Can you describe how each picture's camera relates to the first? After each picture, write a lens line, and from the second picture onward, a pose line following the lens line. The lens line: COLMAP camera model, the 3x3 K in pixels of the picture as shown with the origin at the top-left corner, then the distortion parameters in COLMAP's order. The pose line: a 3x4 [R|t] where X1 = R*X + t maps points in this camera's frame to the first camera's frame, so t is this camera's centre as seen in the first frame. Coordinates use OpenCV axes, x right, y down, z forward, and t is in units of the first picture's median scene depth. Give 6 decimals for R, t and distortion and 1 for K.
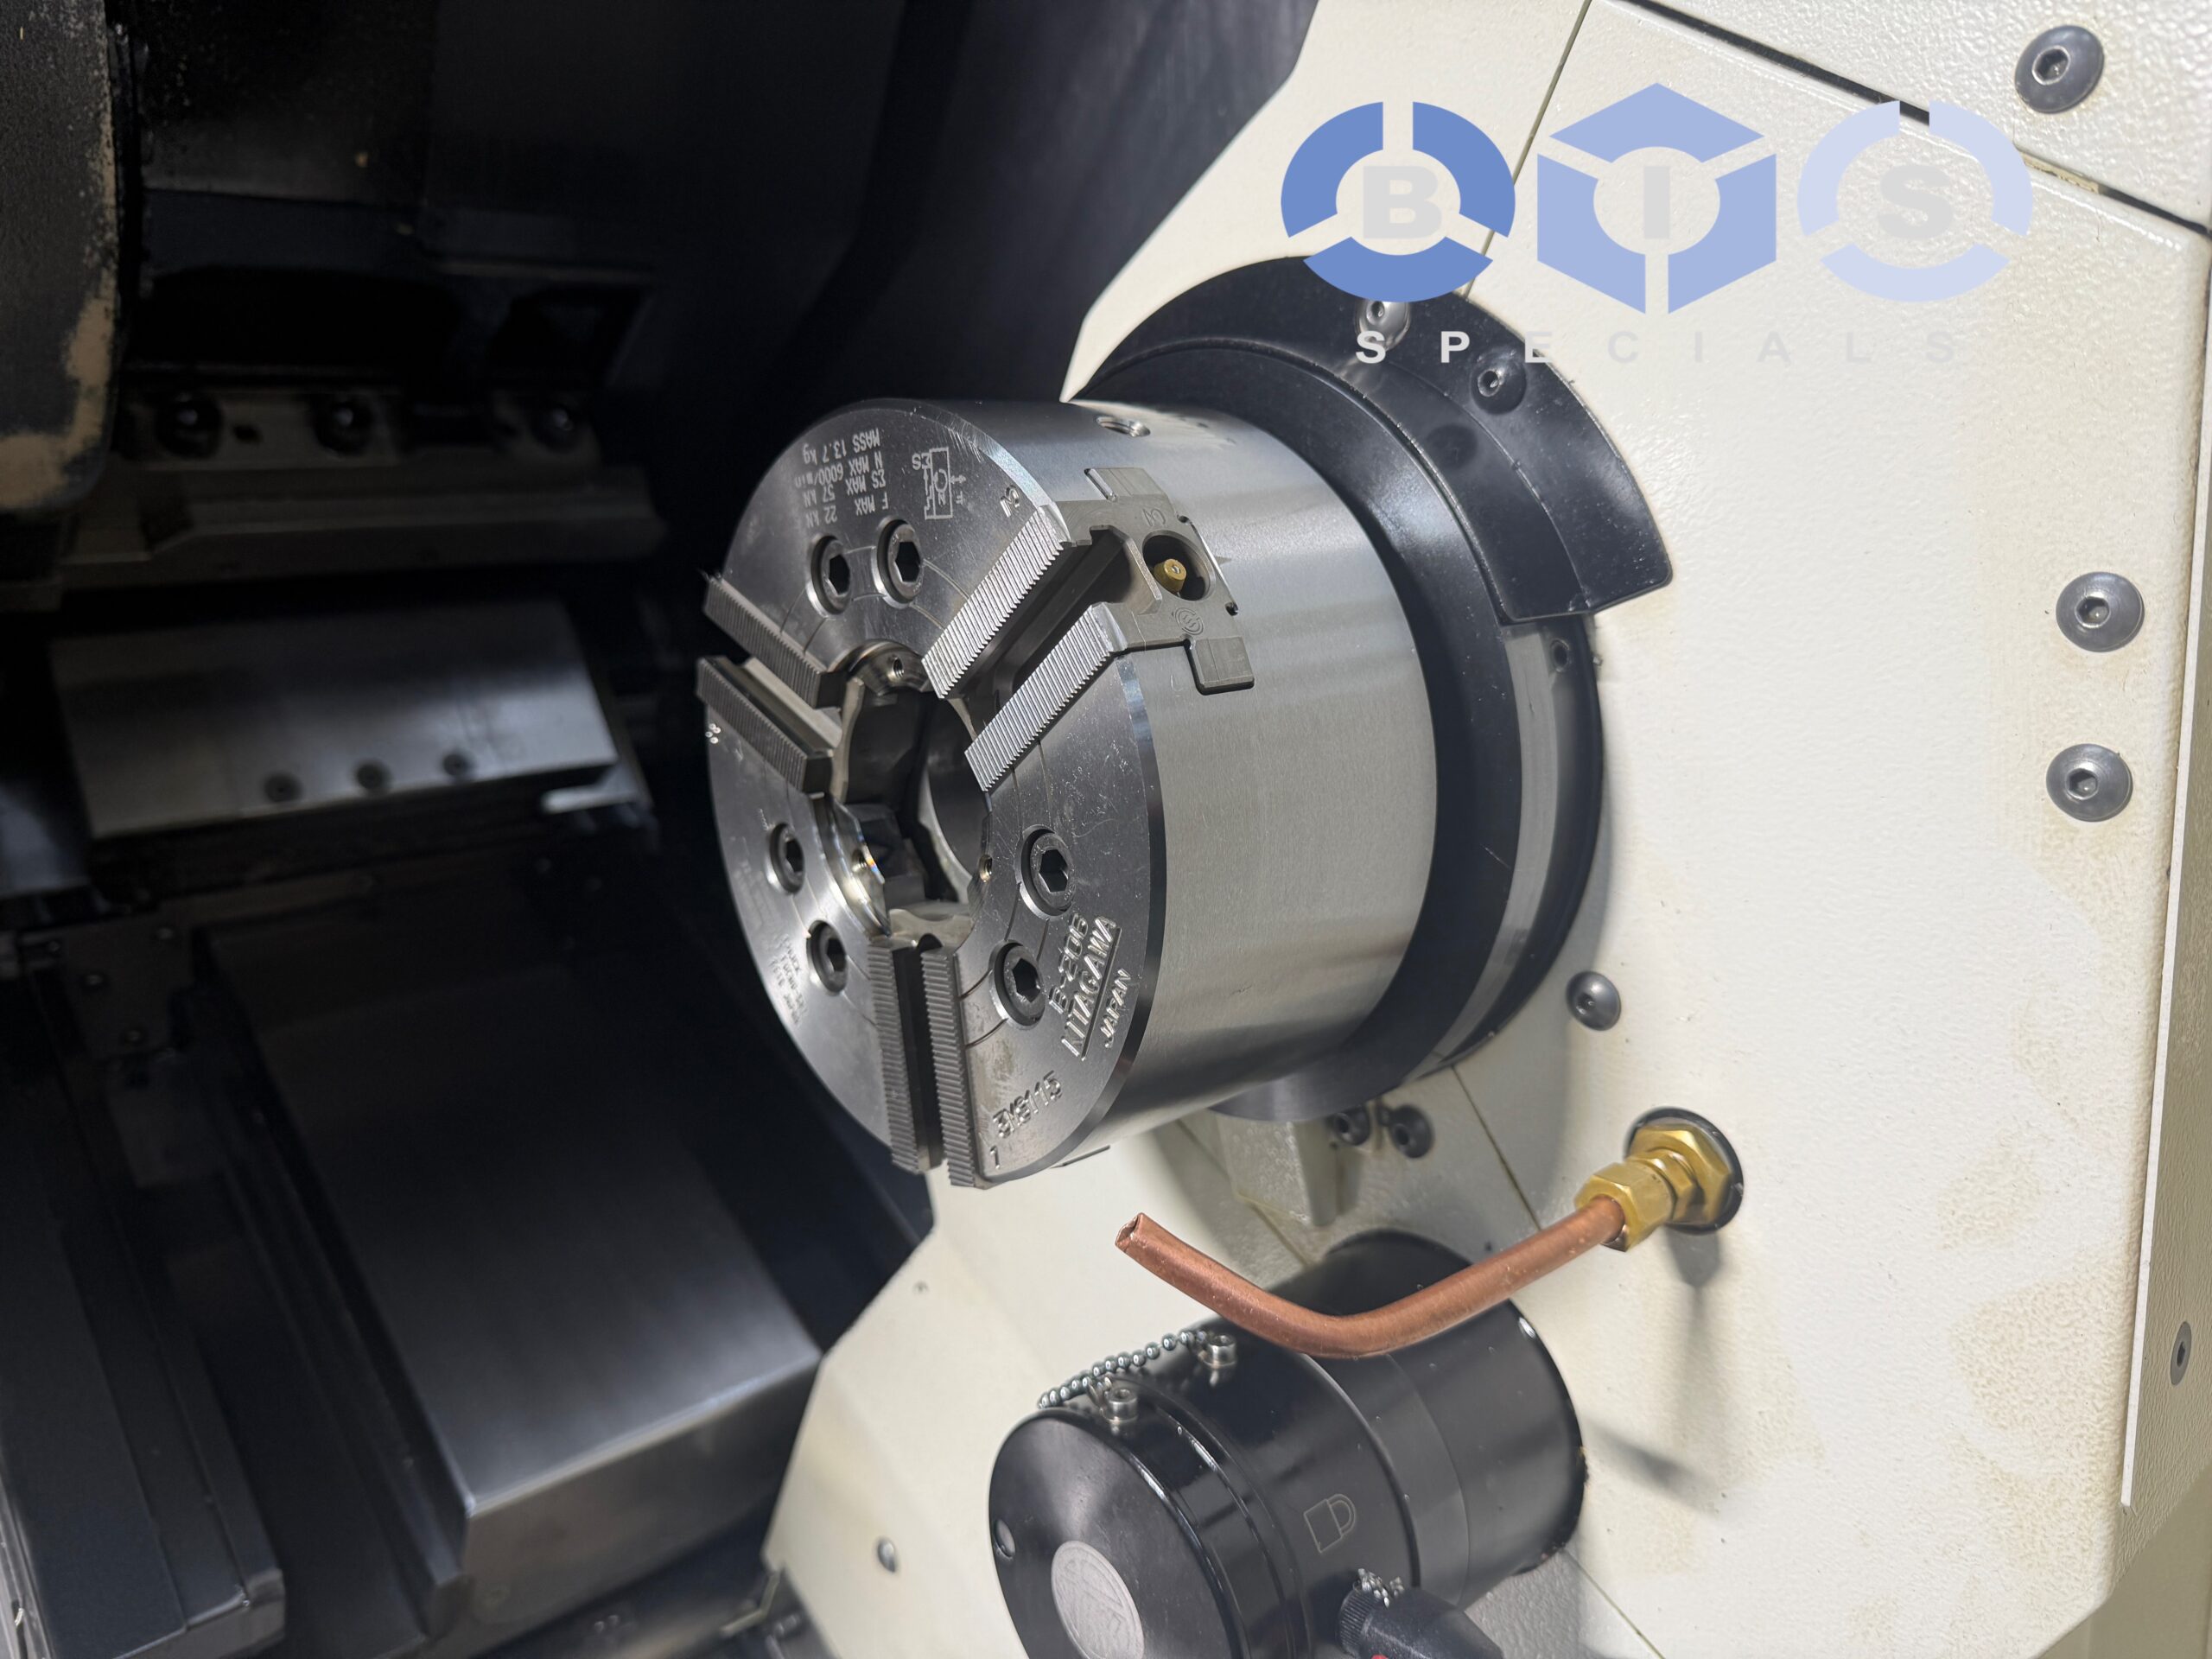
lens RADIAL K [[1573.0, 0, 1070.0], [0, 1573.0, 813.5], [0, 0, 1]] dist [-0.033210, 0.005639]
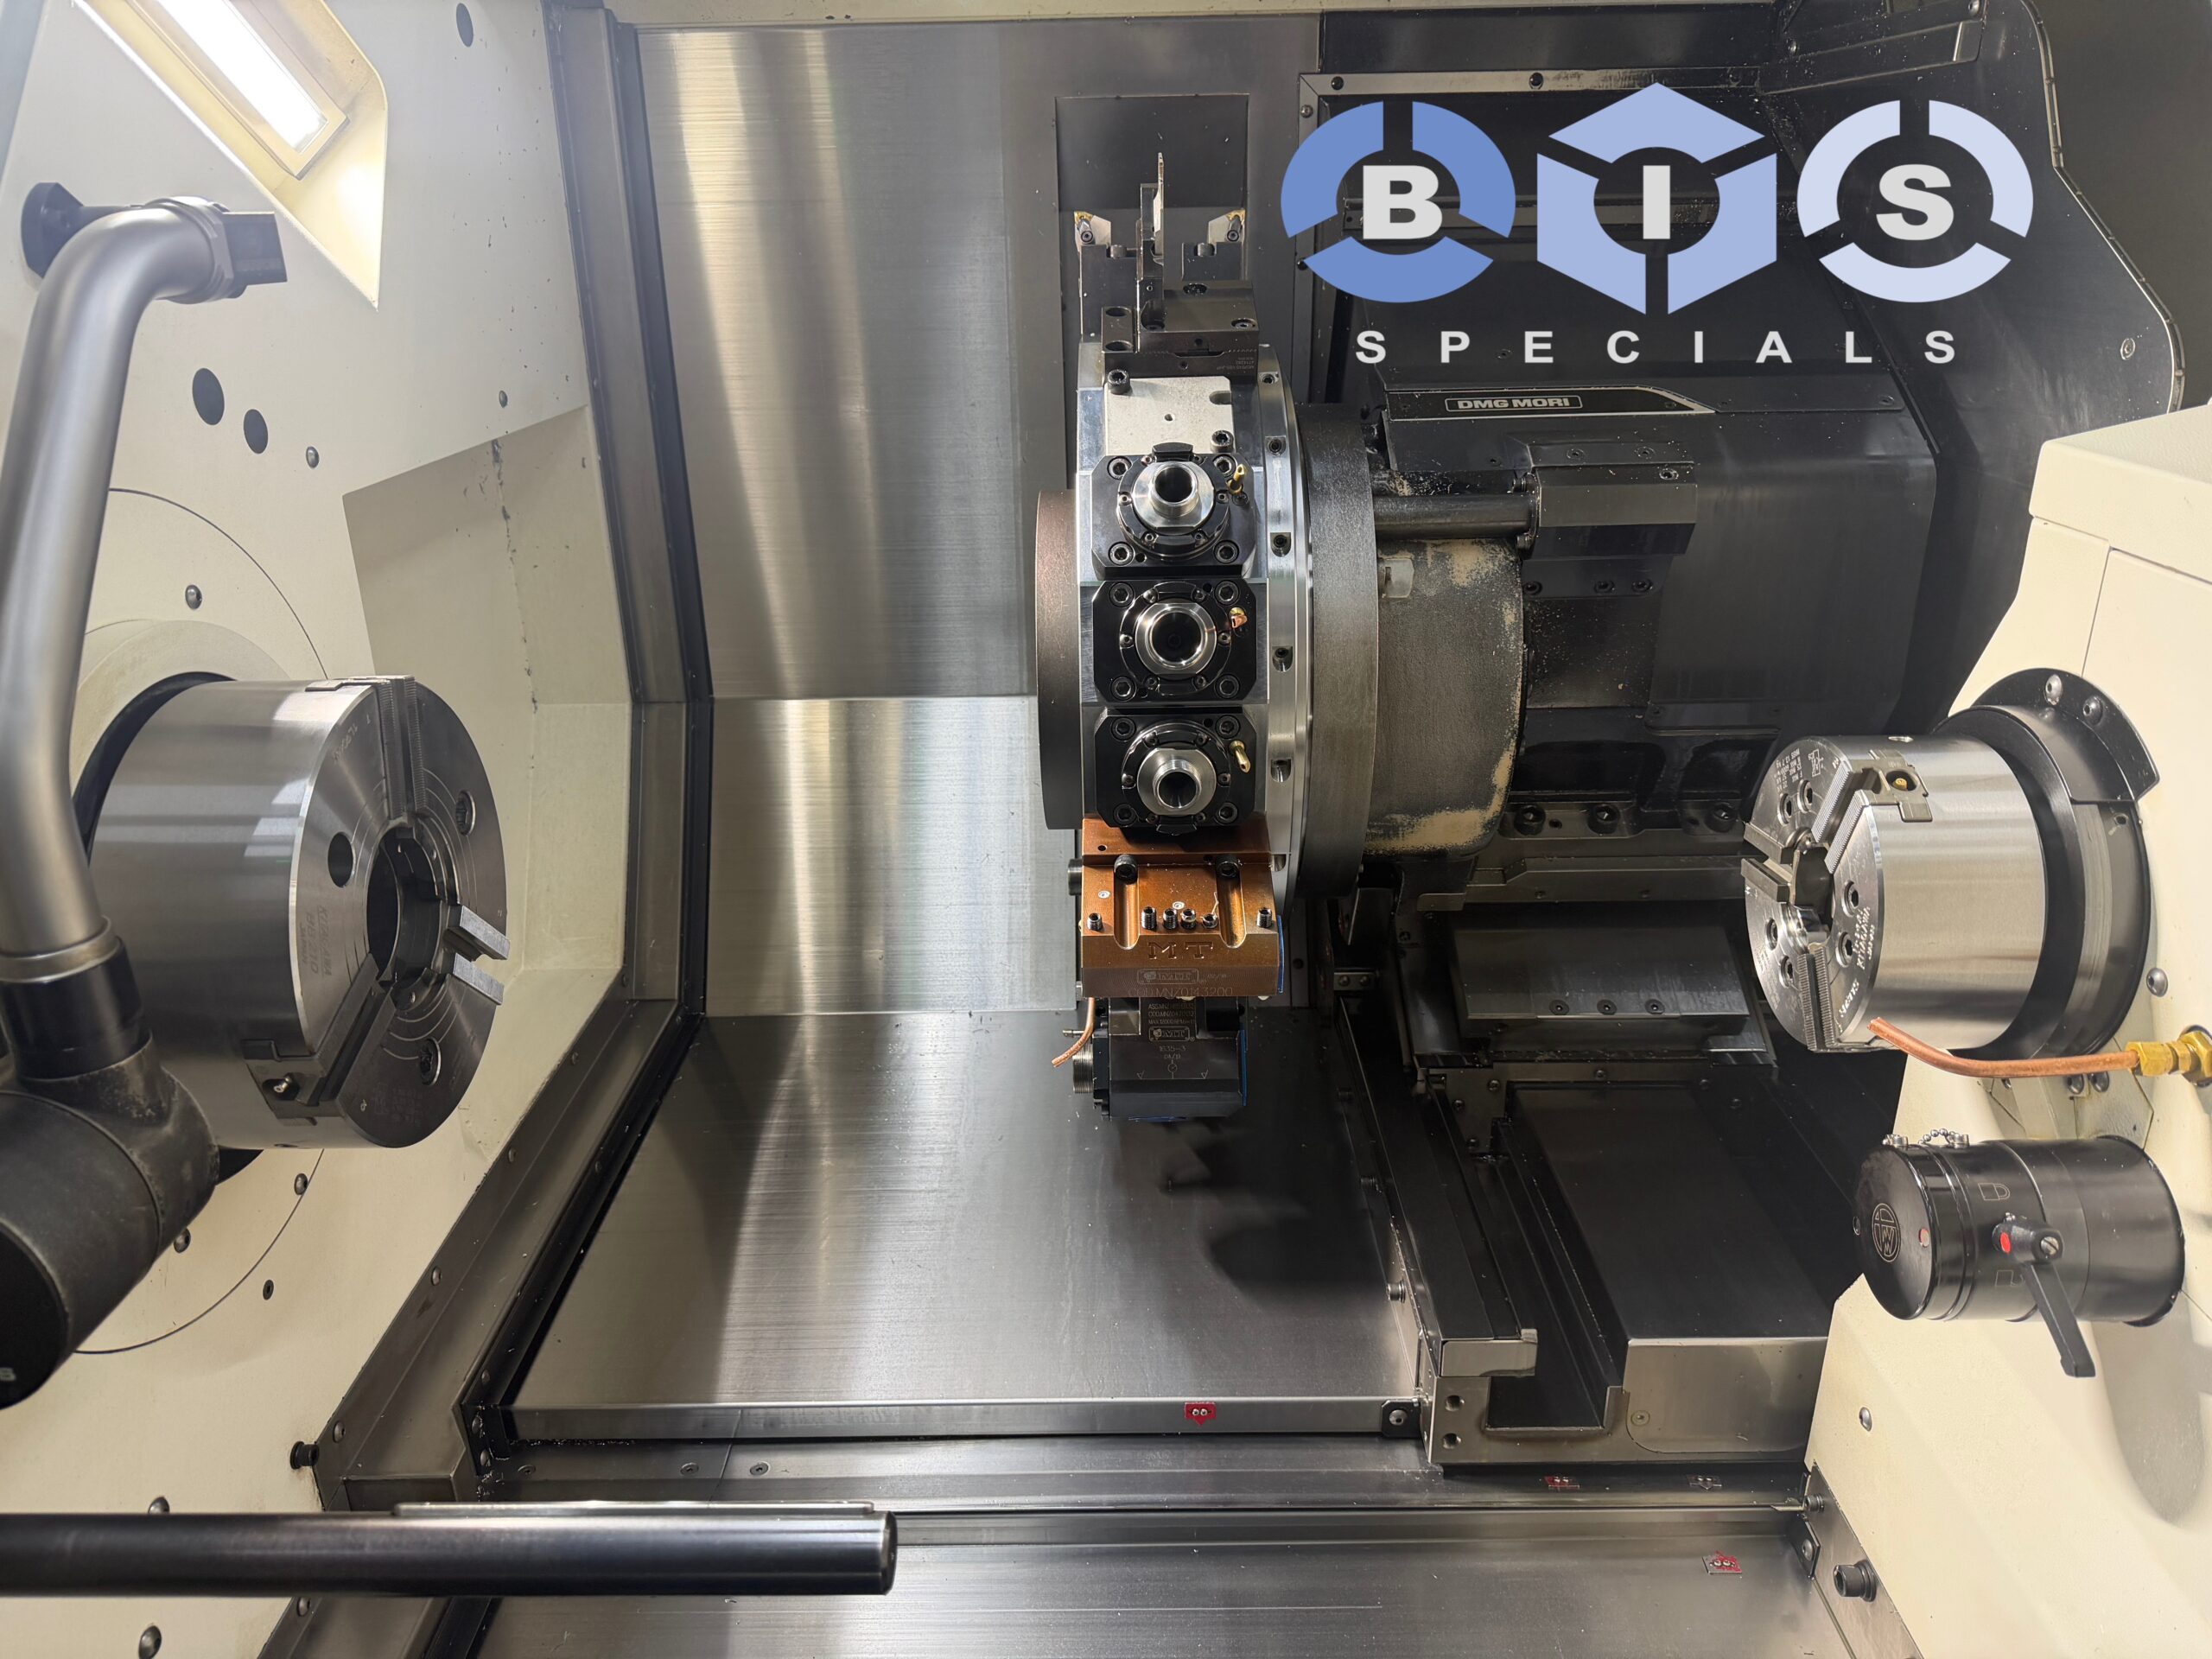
lens RADIAL K [[1573.0, 0, 1108.5], [0, 1573.0, 829.0], [0, 0, 1]] dist [-0.033210, 0.005639]
pose [[0.748208, -0.062926, -0.660474, 0.604900], [-0.145219, 0.955821, -0.255574, 0.595801], [0.647377, 0.287136, 0.706015, -1.294397]]
